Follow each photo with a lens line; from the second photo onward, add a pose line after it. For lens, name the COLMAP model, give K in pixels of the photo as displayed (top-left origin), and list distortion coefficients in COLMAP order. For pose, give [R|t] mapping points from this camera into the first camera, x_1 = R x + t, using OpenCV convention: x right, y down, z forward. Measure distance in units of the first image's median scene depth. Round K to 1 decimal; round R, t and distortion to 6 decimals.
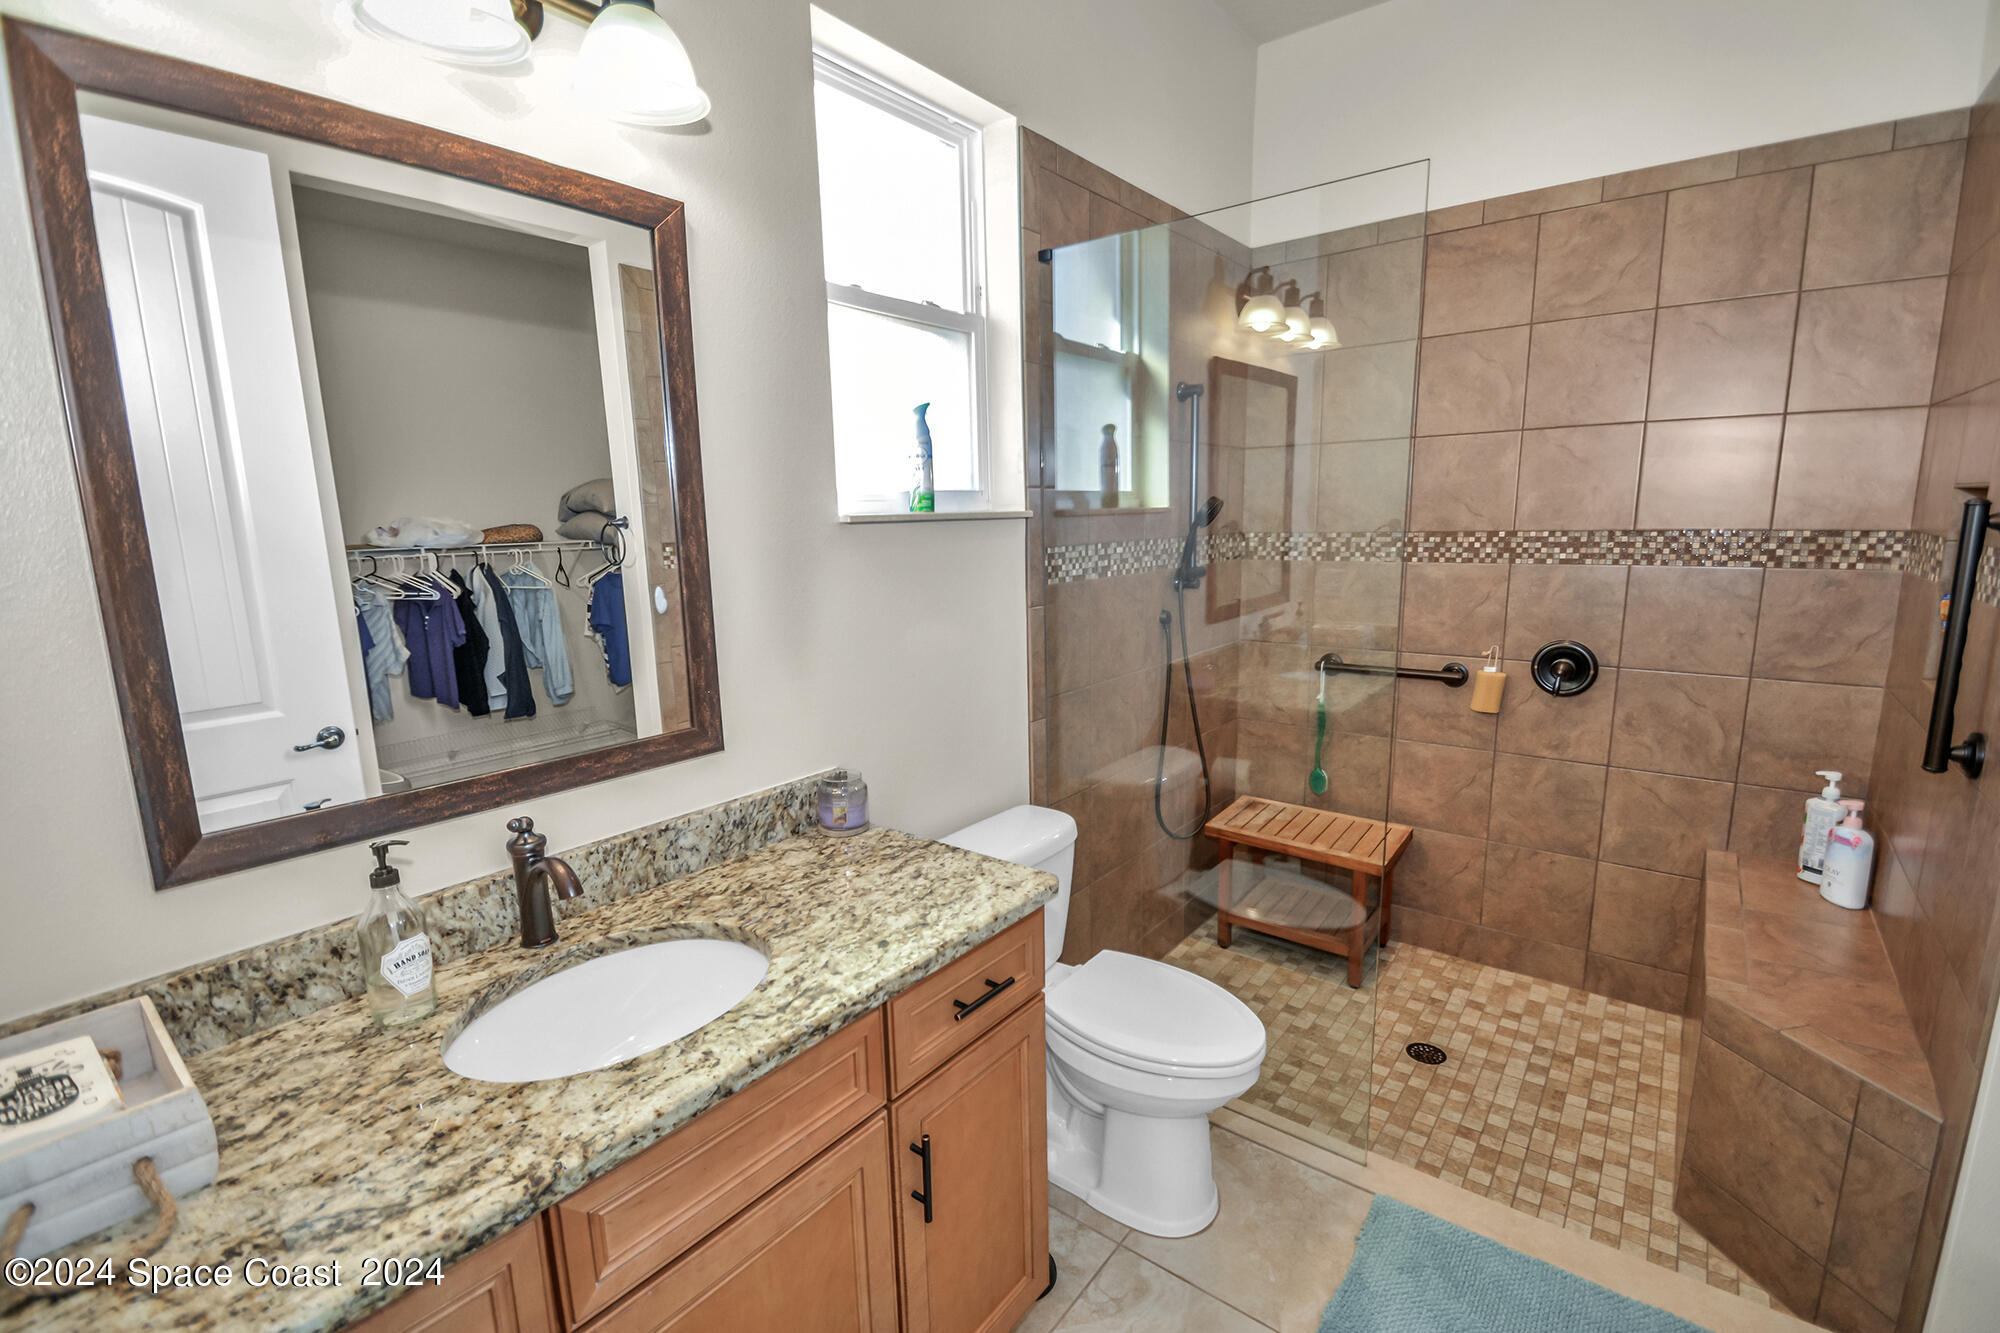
lens RADIAL K [[890.2, 0, 1010.3], [0, 890.2, 677.6], [0, 0, 1]] dist [-0.000160, -0.008717]
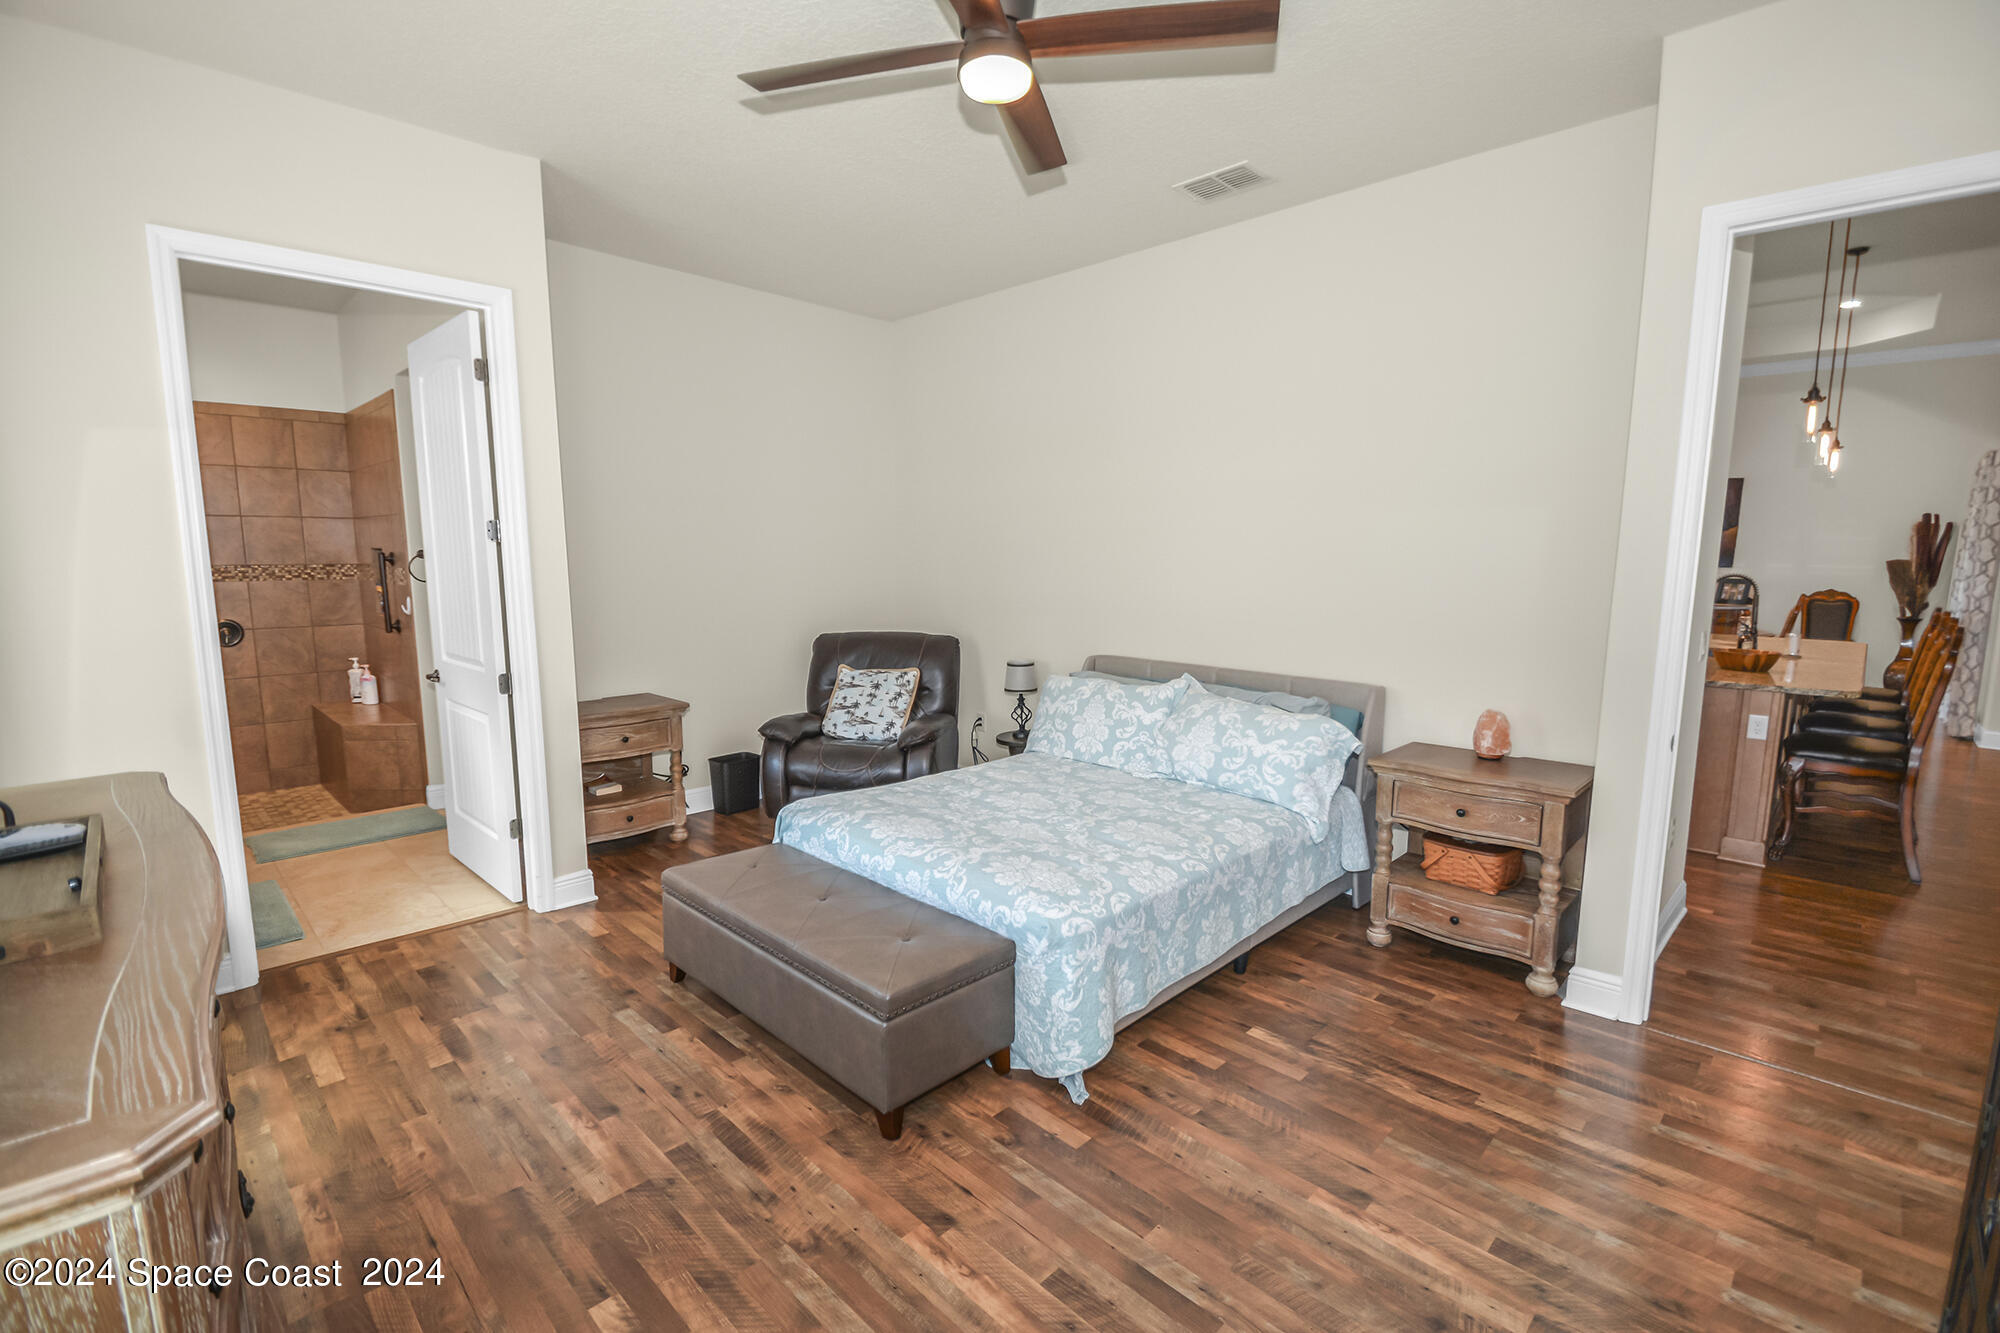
lens RADIAL K [[890.2, 0, 1010.3], [0, 890.2, 677.6], [0, 0, 1]] dist [-0.000160, -0.008717]
pose [[0.110128, -0.124059, 0.986145, -1.308989], [0.175596, 0.979001, 0.103551, 0.214349], [-0.978283, 0.161759, 0.129599, -1.102674]]
